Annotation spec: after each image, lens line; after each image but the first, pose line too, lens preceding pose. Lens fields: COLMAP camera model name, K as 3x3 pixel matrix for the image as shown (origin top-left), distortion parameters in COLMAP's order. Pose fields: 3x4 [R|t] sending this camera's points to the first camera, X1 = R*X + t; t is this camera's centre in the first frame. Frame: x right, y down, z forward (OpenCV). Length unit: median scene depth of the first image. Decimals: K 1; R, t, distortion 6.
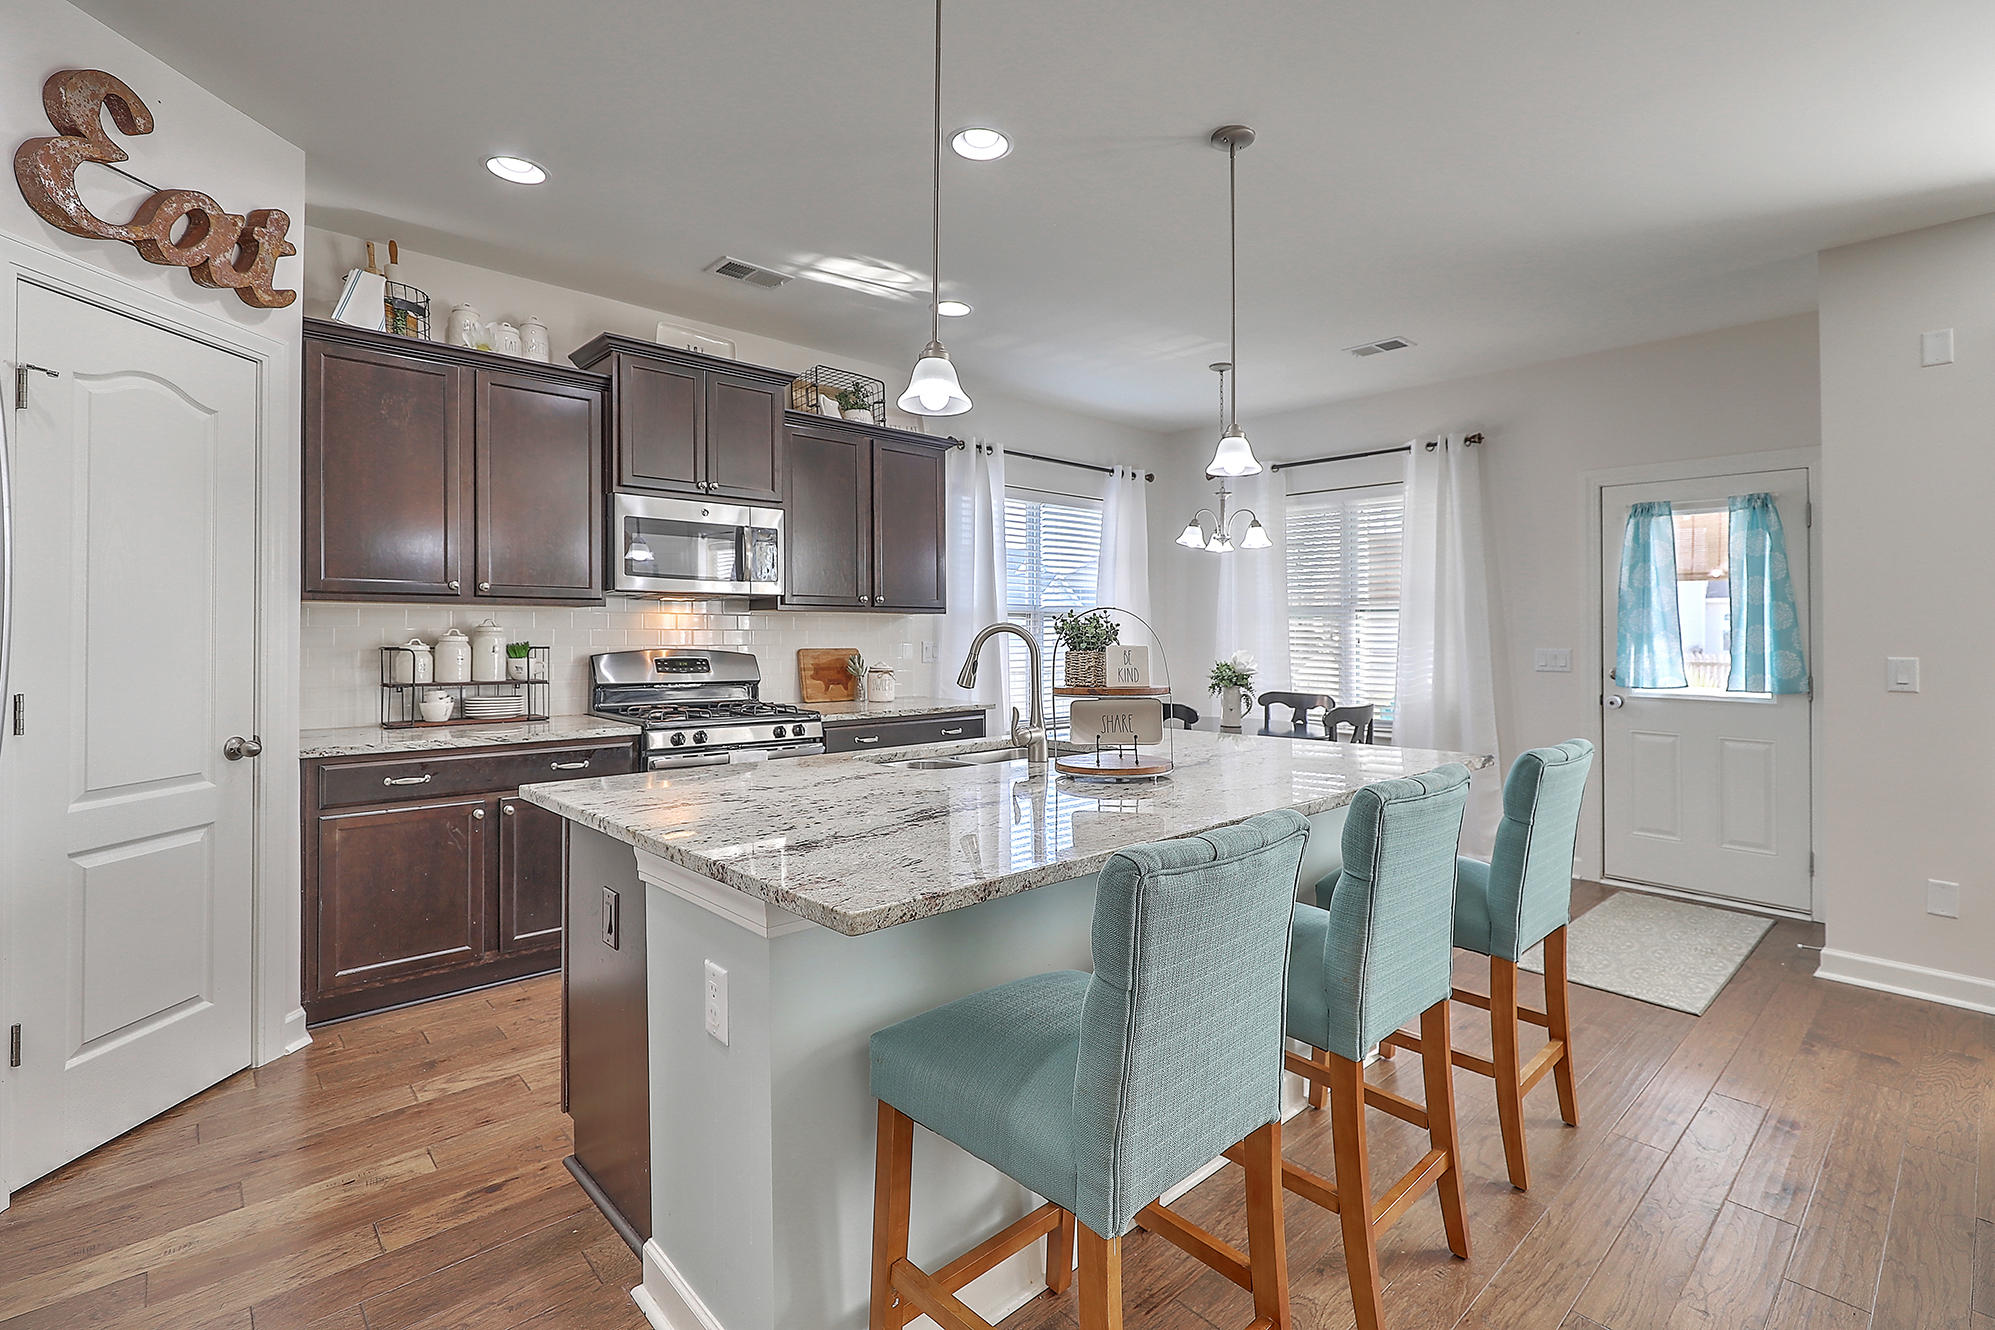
lens RADIAL K [[907.1, 0, 1006.1], [0, 907.1, 569.2], [0, 0, 1]] dist [0.004987, -0.000903]
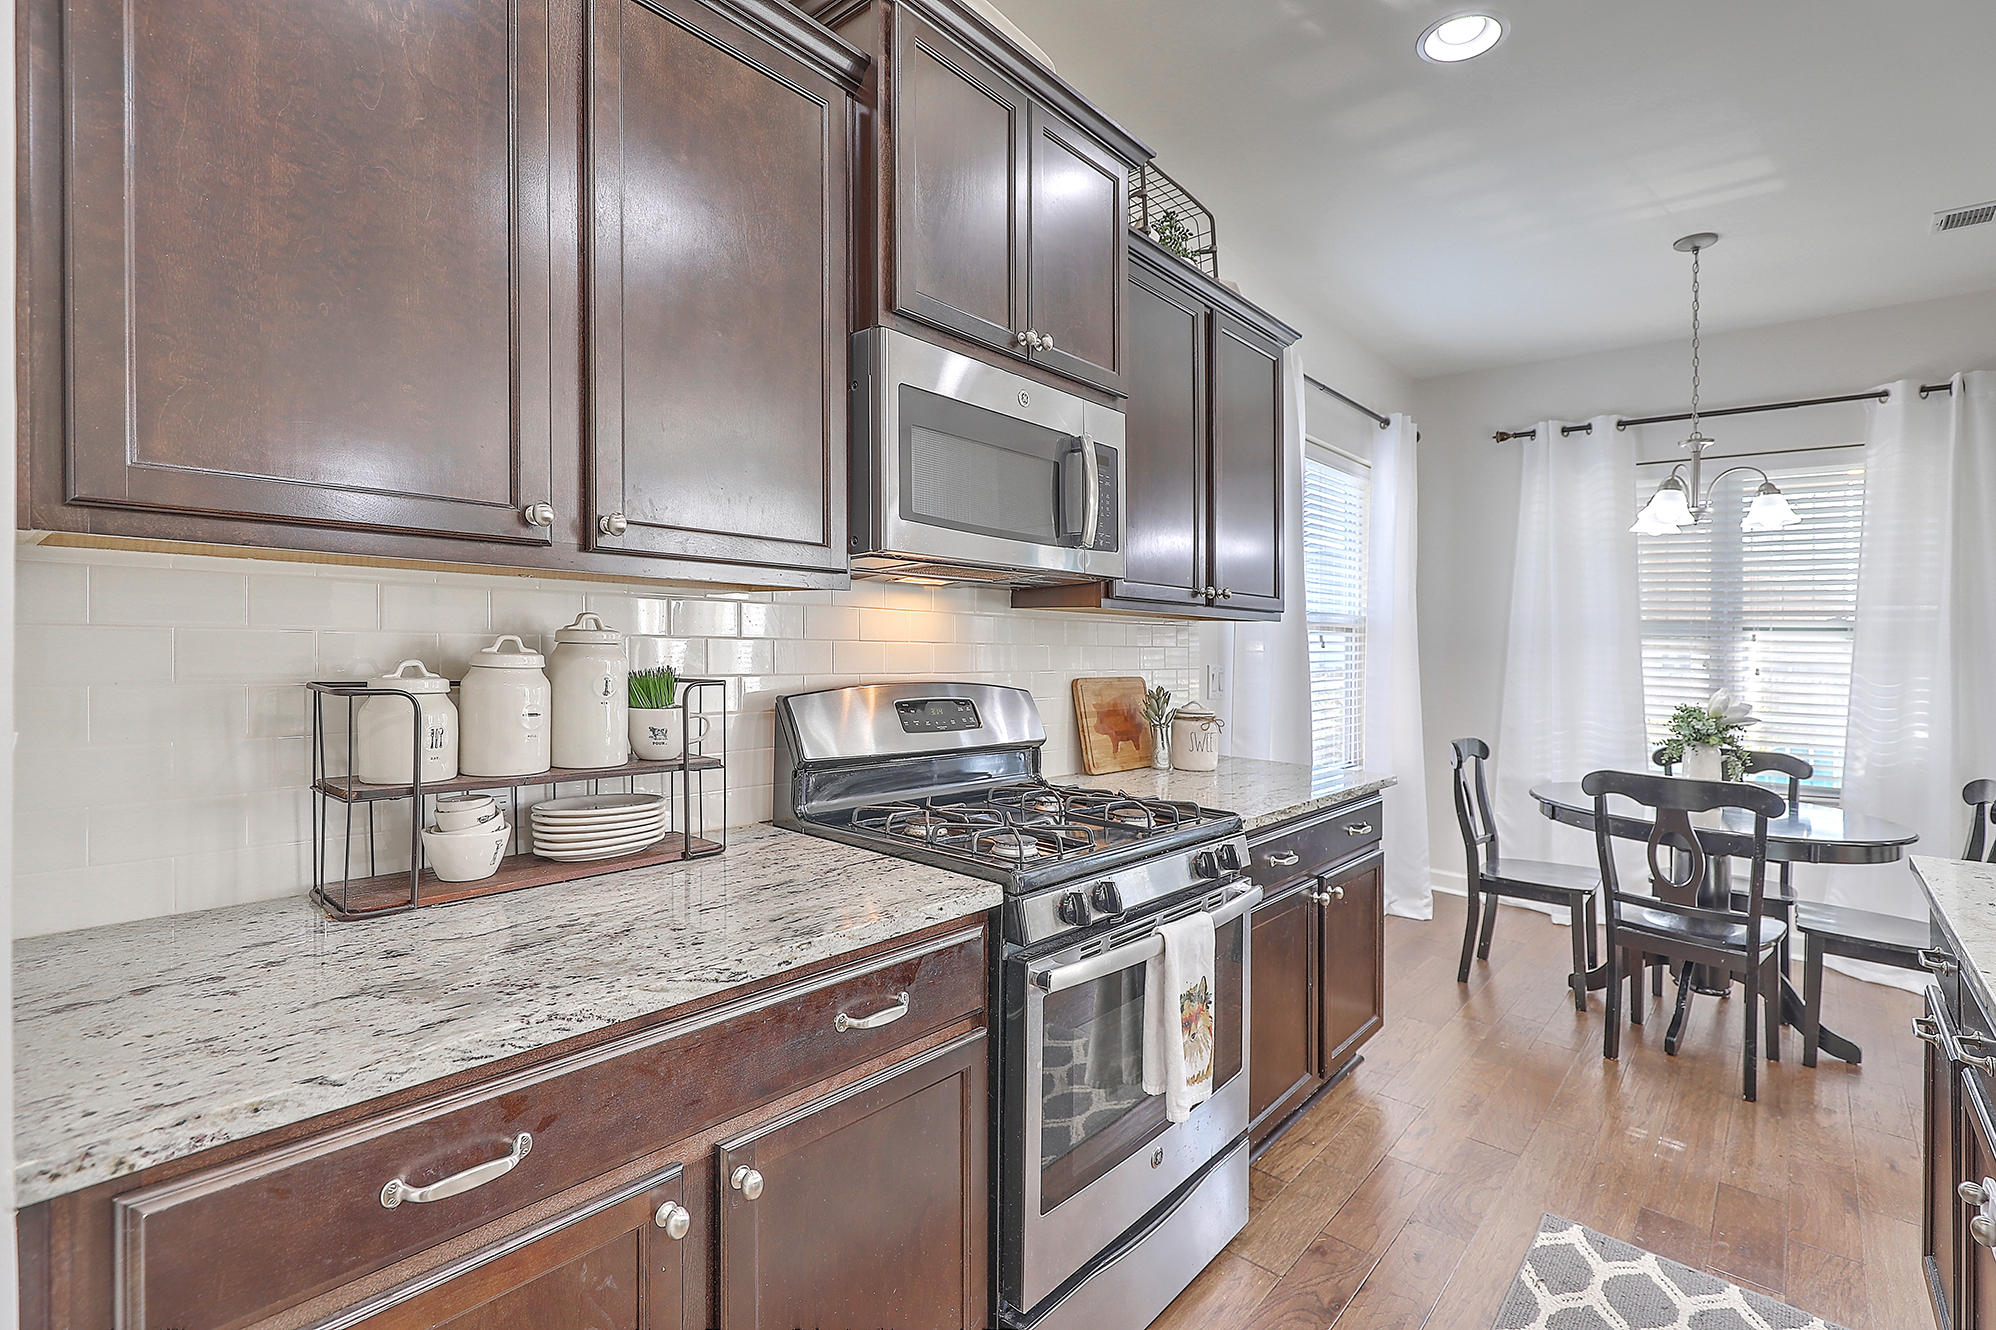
lens RADIAL K [[907.6, 0, 1005.9], [0, 907.6, 605.2], [0, 0, 1]] dist [0.004987, -0.000903]
pose [[0.992577, 0.023216, 0.119378, -0.433803], [-0.026806, 0.999233, 0.028551, 0.035581], [-0.118623, -0.031539, 0.992438, 0.578516]]
